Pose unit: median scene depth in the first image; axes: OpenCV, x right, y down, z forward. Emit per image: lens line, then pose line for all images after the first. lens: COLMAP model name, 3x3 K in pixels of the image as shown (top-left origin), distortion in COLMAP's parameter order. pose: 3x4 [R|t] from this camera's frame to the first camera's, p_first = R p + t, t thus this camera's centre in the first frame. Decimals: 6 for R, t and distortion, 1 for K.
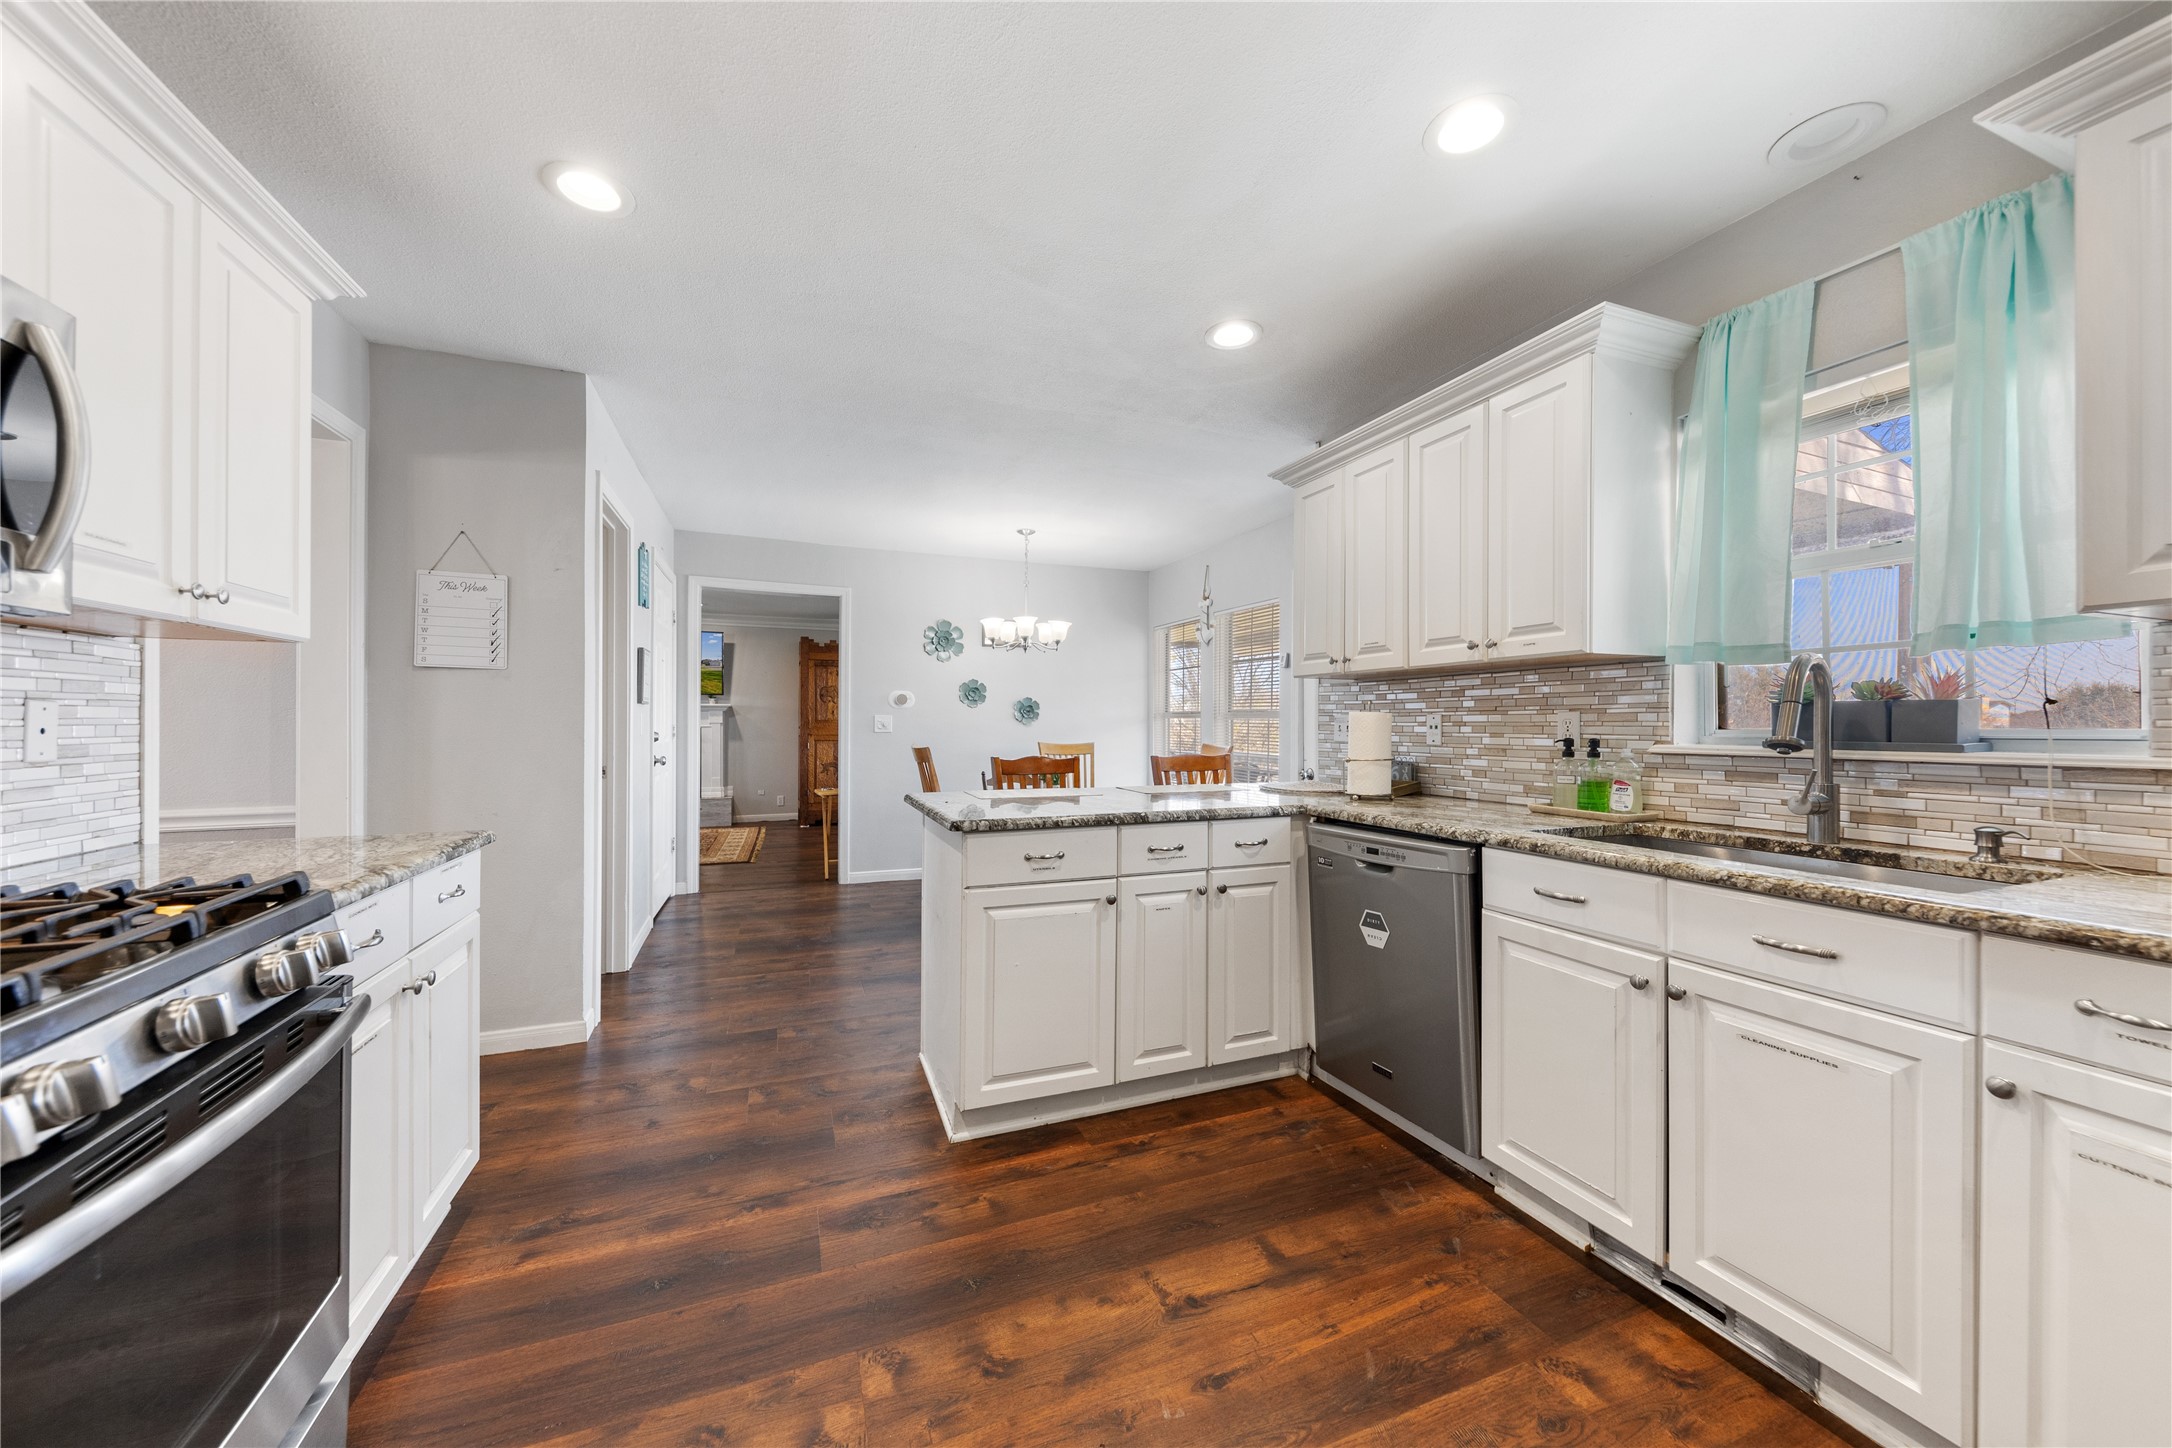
lens RADIAL K [[763.3, 0, 1086.0], [0, 763.3, 724.0], [0, 0, 1]] dist [0.011604, -0.000073]
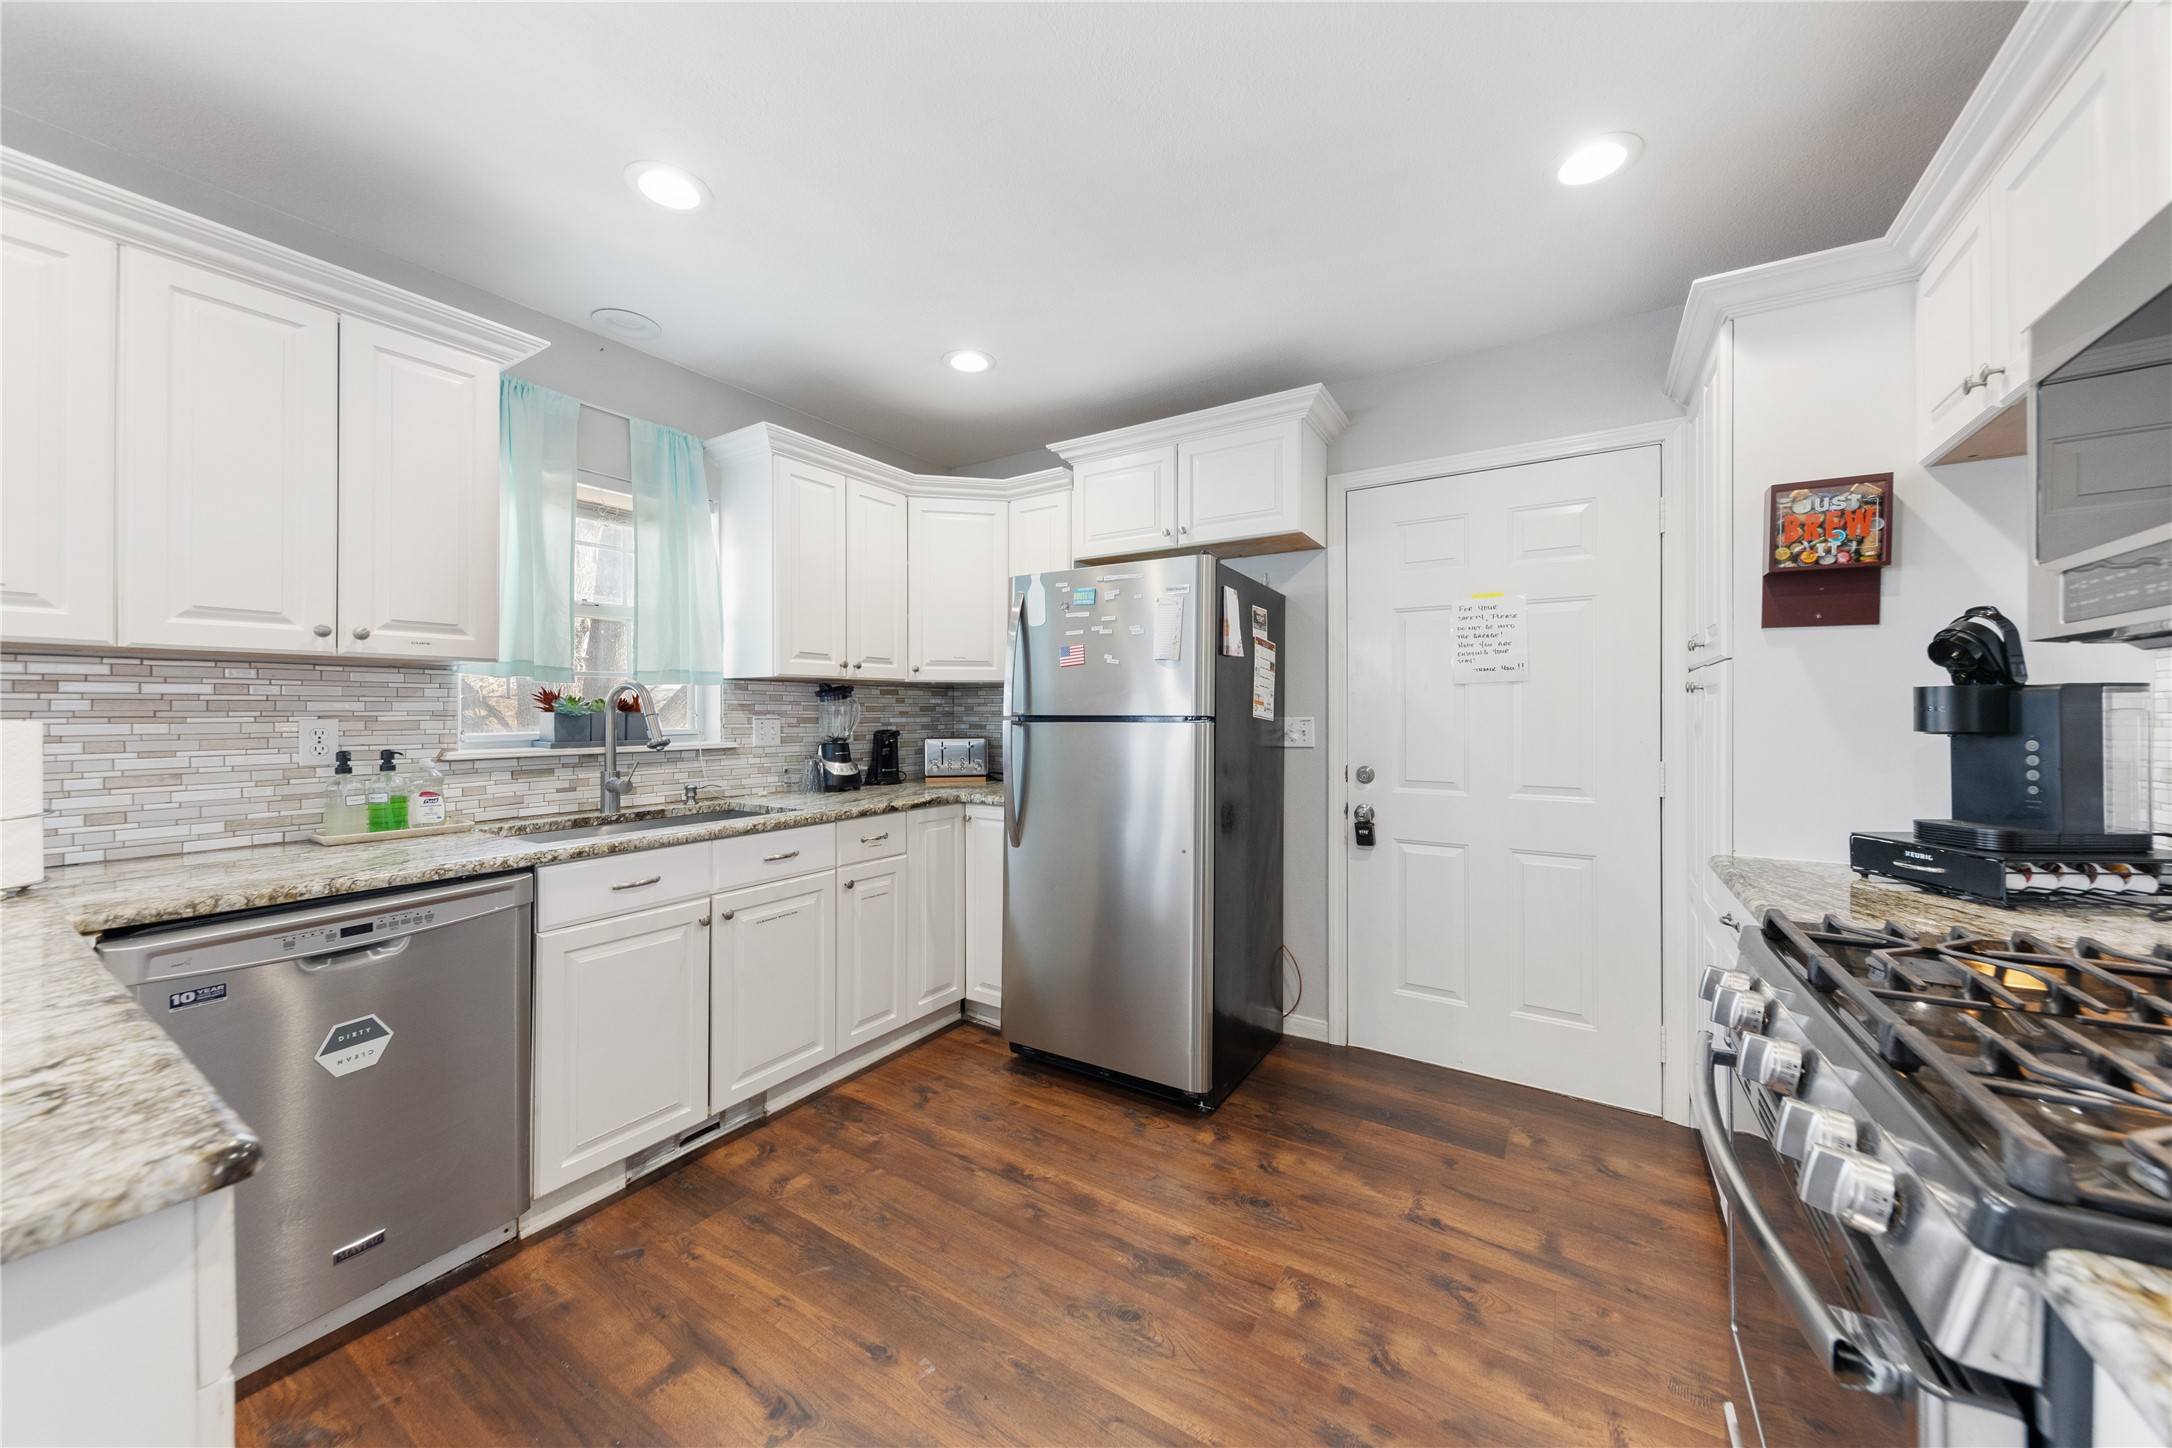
lens RADIAL K [[763.8, 0, 1088.5], [0, 763.8, 708.3], [0, 0, 1]] dist [0.011203, -0.005482]
pose [[-0.580187, 0.001595, 0.814482, -0.544268], [0.000573, 0.999999, -0.001550, -0.027594], [-0.814483, -0.000433, -0.580187, 0.857204]]
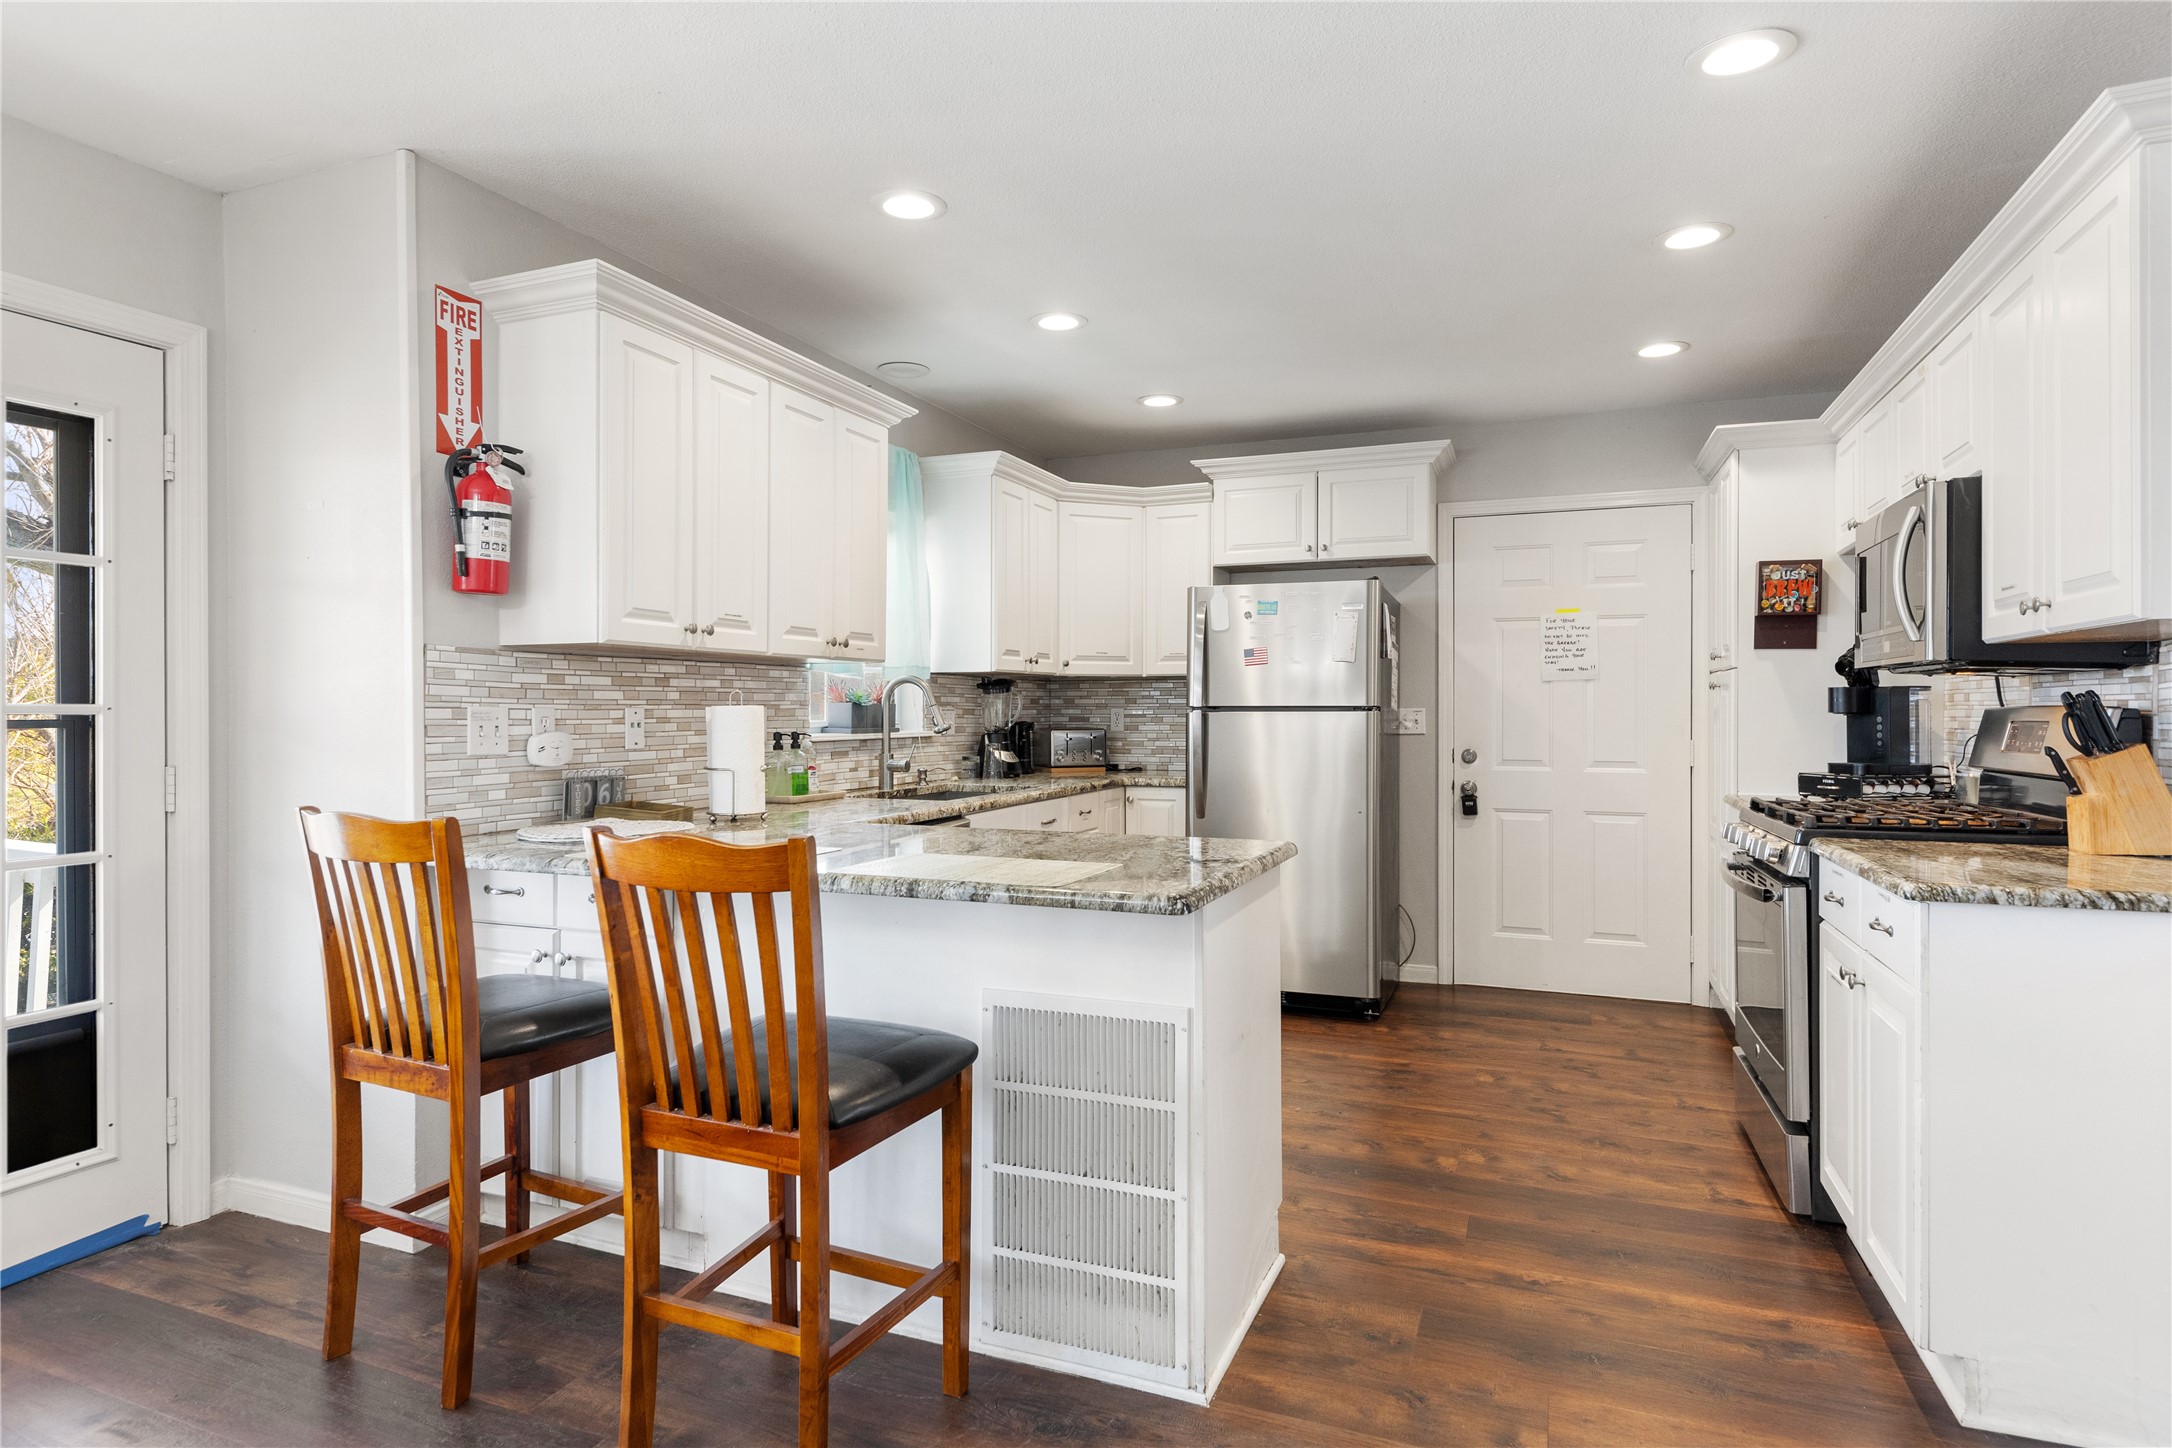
lens RADIAL K [[1179.6, 0, 1070.4], [0, 1179.6, 709.8], [0, 0, 1]] dist [-0.000660, 0.000646]
pose [[-0.717745, -0.001887, 0.696304, -0.835960], [0.000123, 0.999996, 0.002836, -0.017910], [-0.696306, 0.002121, -0.717742, 1.968901]]
